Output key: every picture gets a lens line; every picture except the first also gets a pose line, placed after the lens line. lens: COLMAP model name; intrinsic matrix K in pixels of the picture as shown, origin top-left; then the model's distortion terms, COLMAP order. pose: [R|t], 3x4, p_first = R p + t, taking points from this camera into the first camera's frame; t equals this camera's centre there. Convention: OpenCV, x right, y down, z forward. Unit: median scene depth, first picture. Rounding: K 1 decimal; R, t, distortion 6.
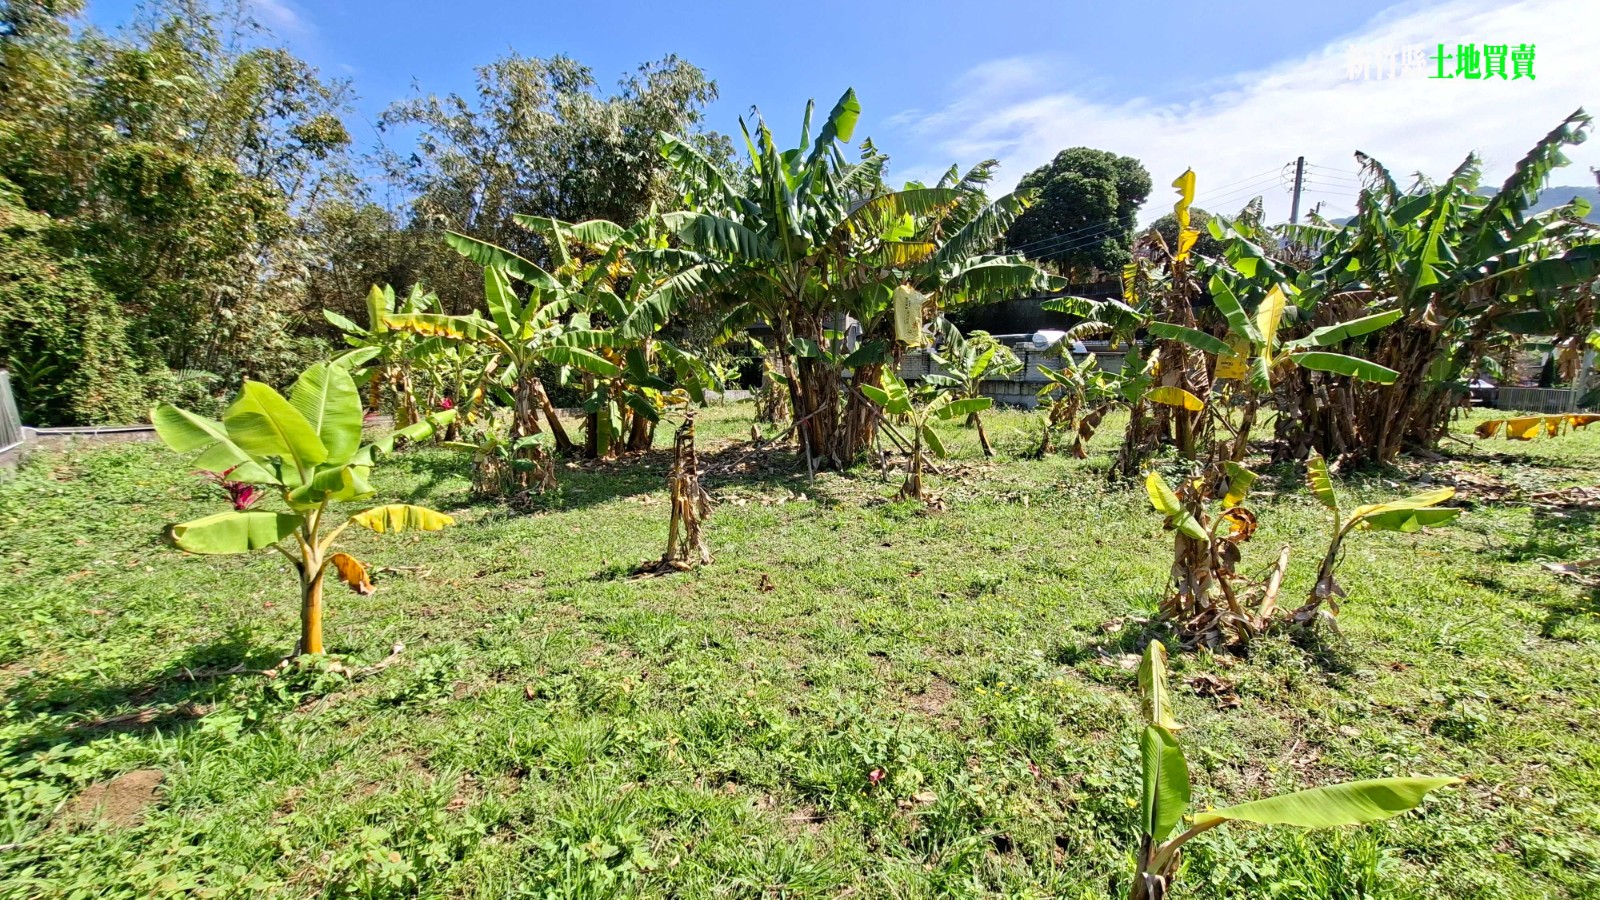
lens RADIAL K [[642.8, 0, 803.3], [0, 642.8, 453.9], [0, 0, 1]] dist [-0.012505, 0.006205]
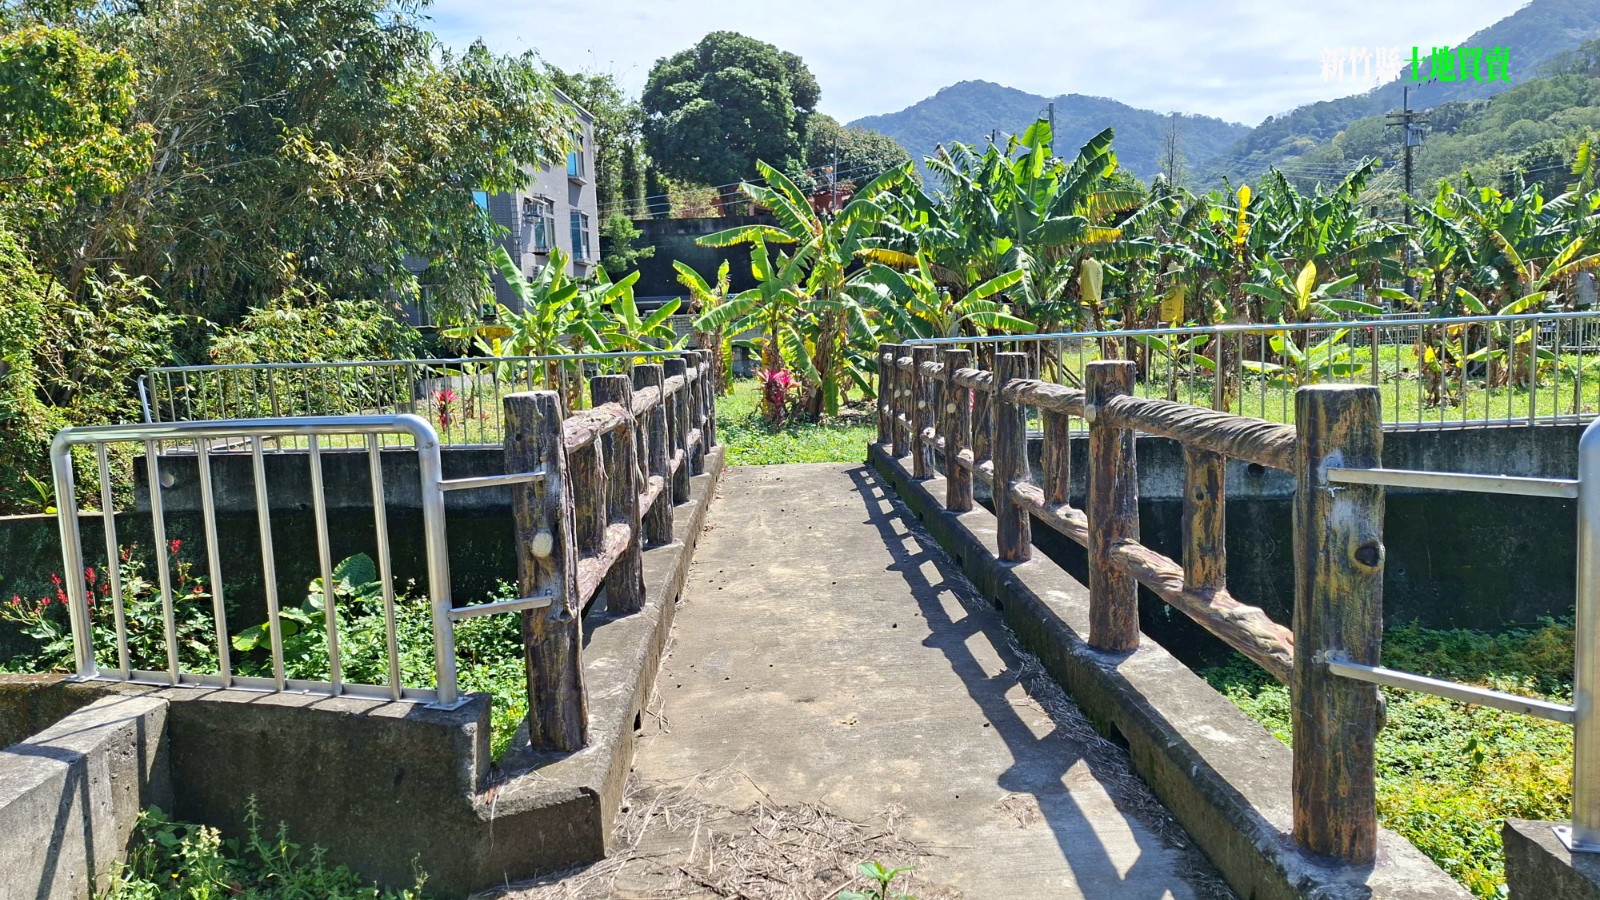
lens RADIAL K [[1110.2, 0, 789.6], [0, 1110.2, 451.2], [0, 0, 1]] dist [0.099232, -0.111428]
pose [[0.820878, -0.101422, 0.562026, -1.814358], [0.117906, 0.993000, 0.006985, 0.046196], [-0.558801, 0.060533, 0.827090, -0.582635]]
